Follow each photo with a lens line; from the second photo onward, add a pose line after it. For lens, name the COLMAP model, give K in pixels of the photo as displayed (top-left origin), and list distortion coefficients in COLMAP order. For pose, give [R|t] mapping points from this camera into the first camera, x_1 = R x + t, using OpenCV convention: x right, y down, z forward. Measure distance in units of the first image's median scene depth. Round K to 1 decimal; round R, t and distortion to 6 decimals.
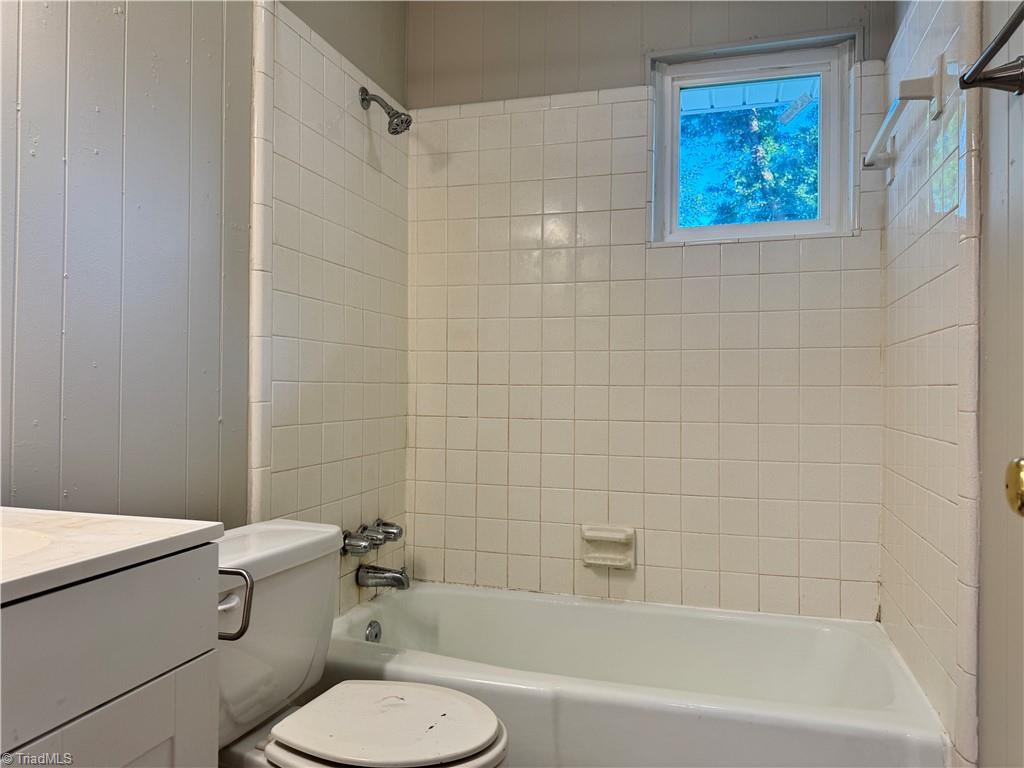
lens RADIAL K [[733.8, 0, 512.0], [0, 733.8, 384.0], [0, 0, 1]] dist [0.106228, -0.141083]
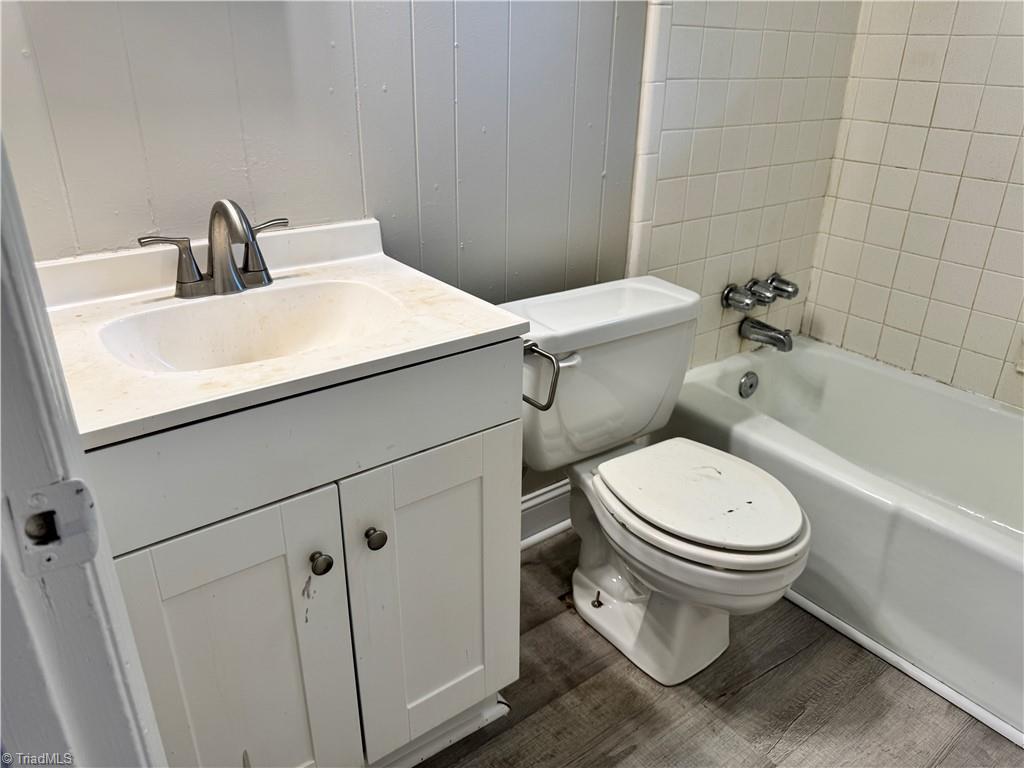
lens RADIAL K [[733.8, 0, 512.0], [0, 733.8, 384.0], [0, 0, 1]] dist [0.106228, -0.141083]
pose [[0.807717, 0.247931, -0.534905, 0.096560], [-0.005613, 0.910472, 0.413533, -0.084579], [0.589544, -0.331015, 0.736795, 0.051576]]
